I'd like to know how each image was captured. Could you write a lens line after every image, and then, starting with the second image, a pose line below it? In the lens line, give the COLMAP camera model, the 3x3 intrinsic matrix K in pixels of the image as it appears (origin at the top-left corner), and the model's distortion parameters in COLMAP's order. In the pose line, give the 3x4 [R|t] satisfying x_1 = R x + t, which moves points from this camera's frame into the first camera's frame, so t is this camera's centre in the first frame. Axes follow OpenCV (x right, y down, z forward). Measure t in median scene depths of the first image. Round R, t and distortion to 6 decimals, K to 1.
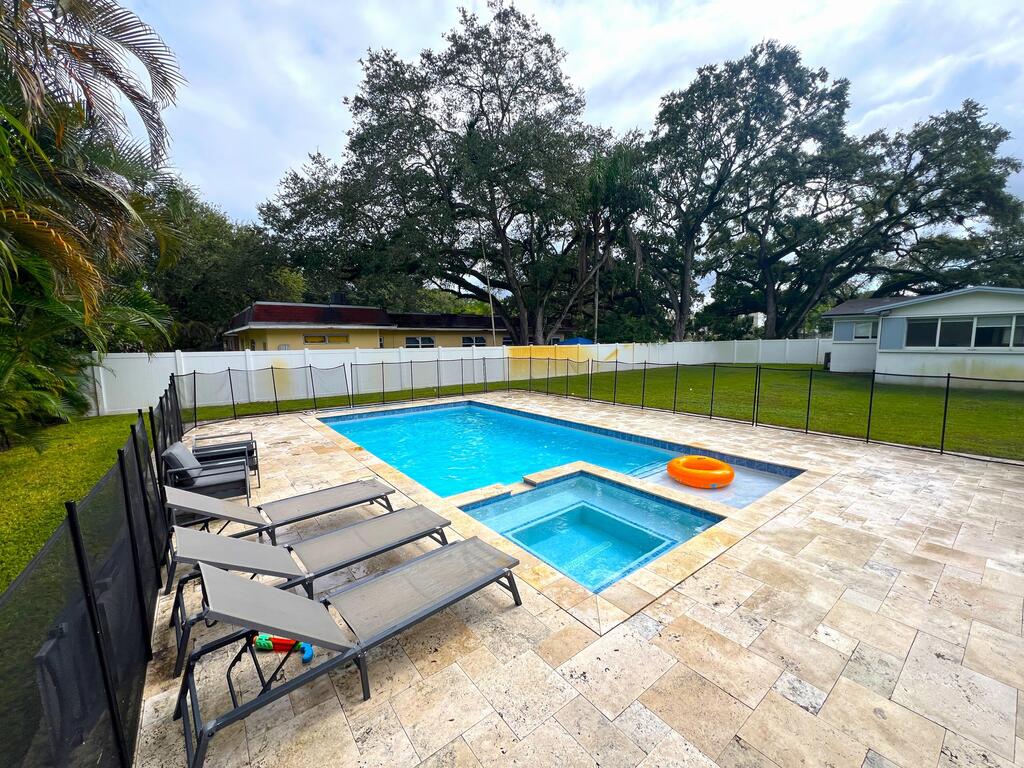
lens RADIAL K [[404.5, 0, 510.8], [0, 404.5, 388.1], [0, 0, 1]] dist [0.012648, -0.000051]
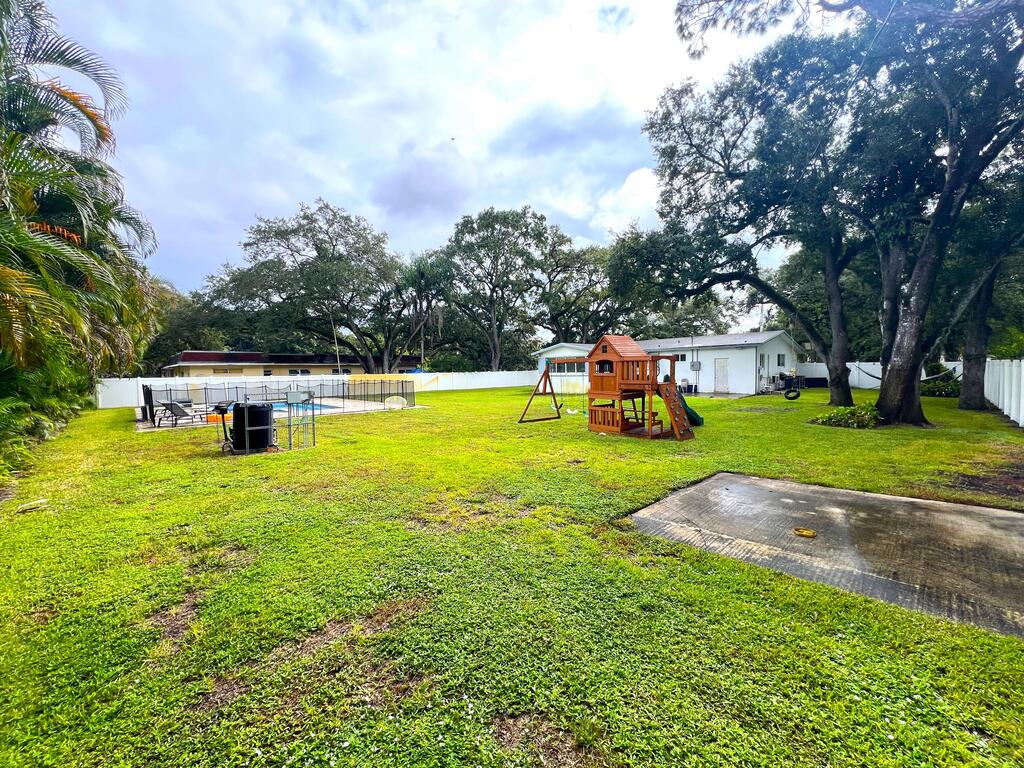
lens RADIAL K [[404.5, 0, 512.0], [0, 404.5, 387.1], [0, 0, 1]] dist [0.012648, -0.000051]
pose [[0.996505, -0.005211, 0.083367, 0.498486], [0.011122, 0.997443, -0.070594, 0.070165], [-0.082786, 0.071274, 0.994015, -0.680125]]
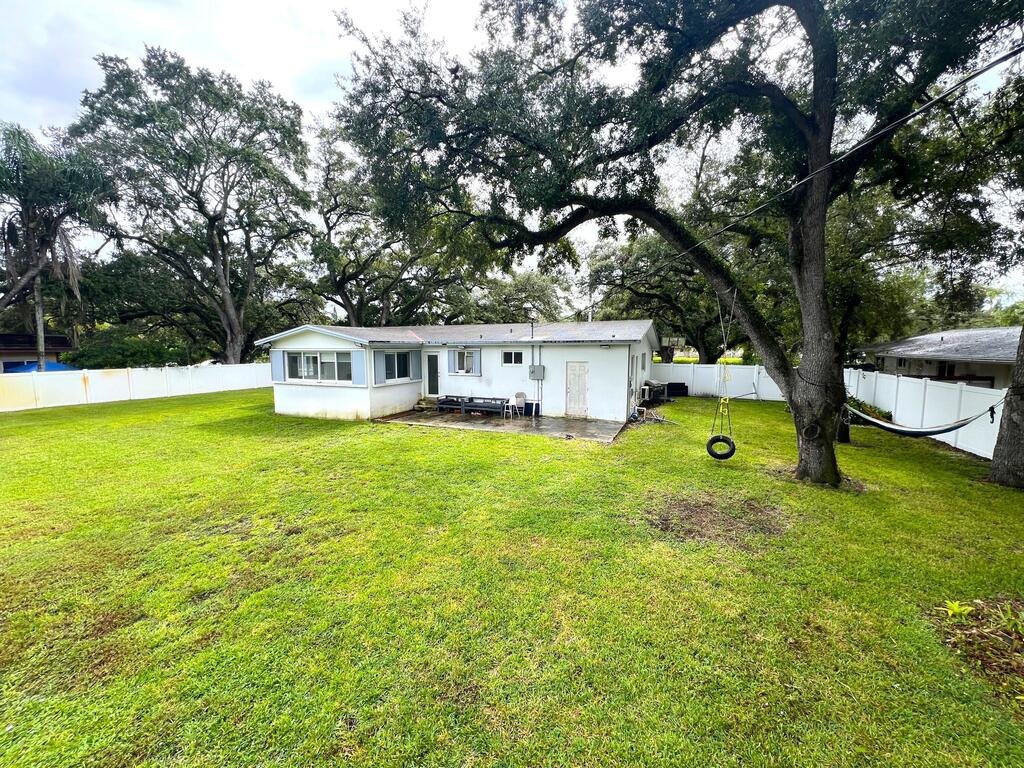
lens RADIAL K [[404.5, 0, 512.1], [0, 404.5, 384.3], [0, 0, 1]] dist [0.012648, -0.000051]
pose [[0.880069, -0.025758, 0.474148, 0.750613], [0.038296, 0.999125, -0.016804, -0.037953], [-0.473300, 0.032947, 0.880285, -0.162745]]
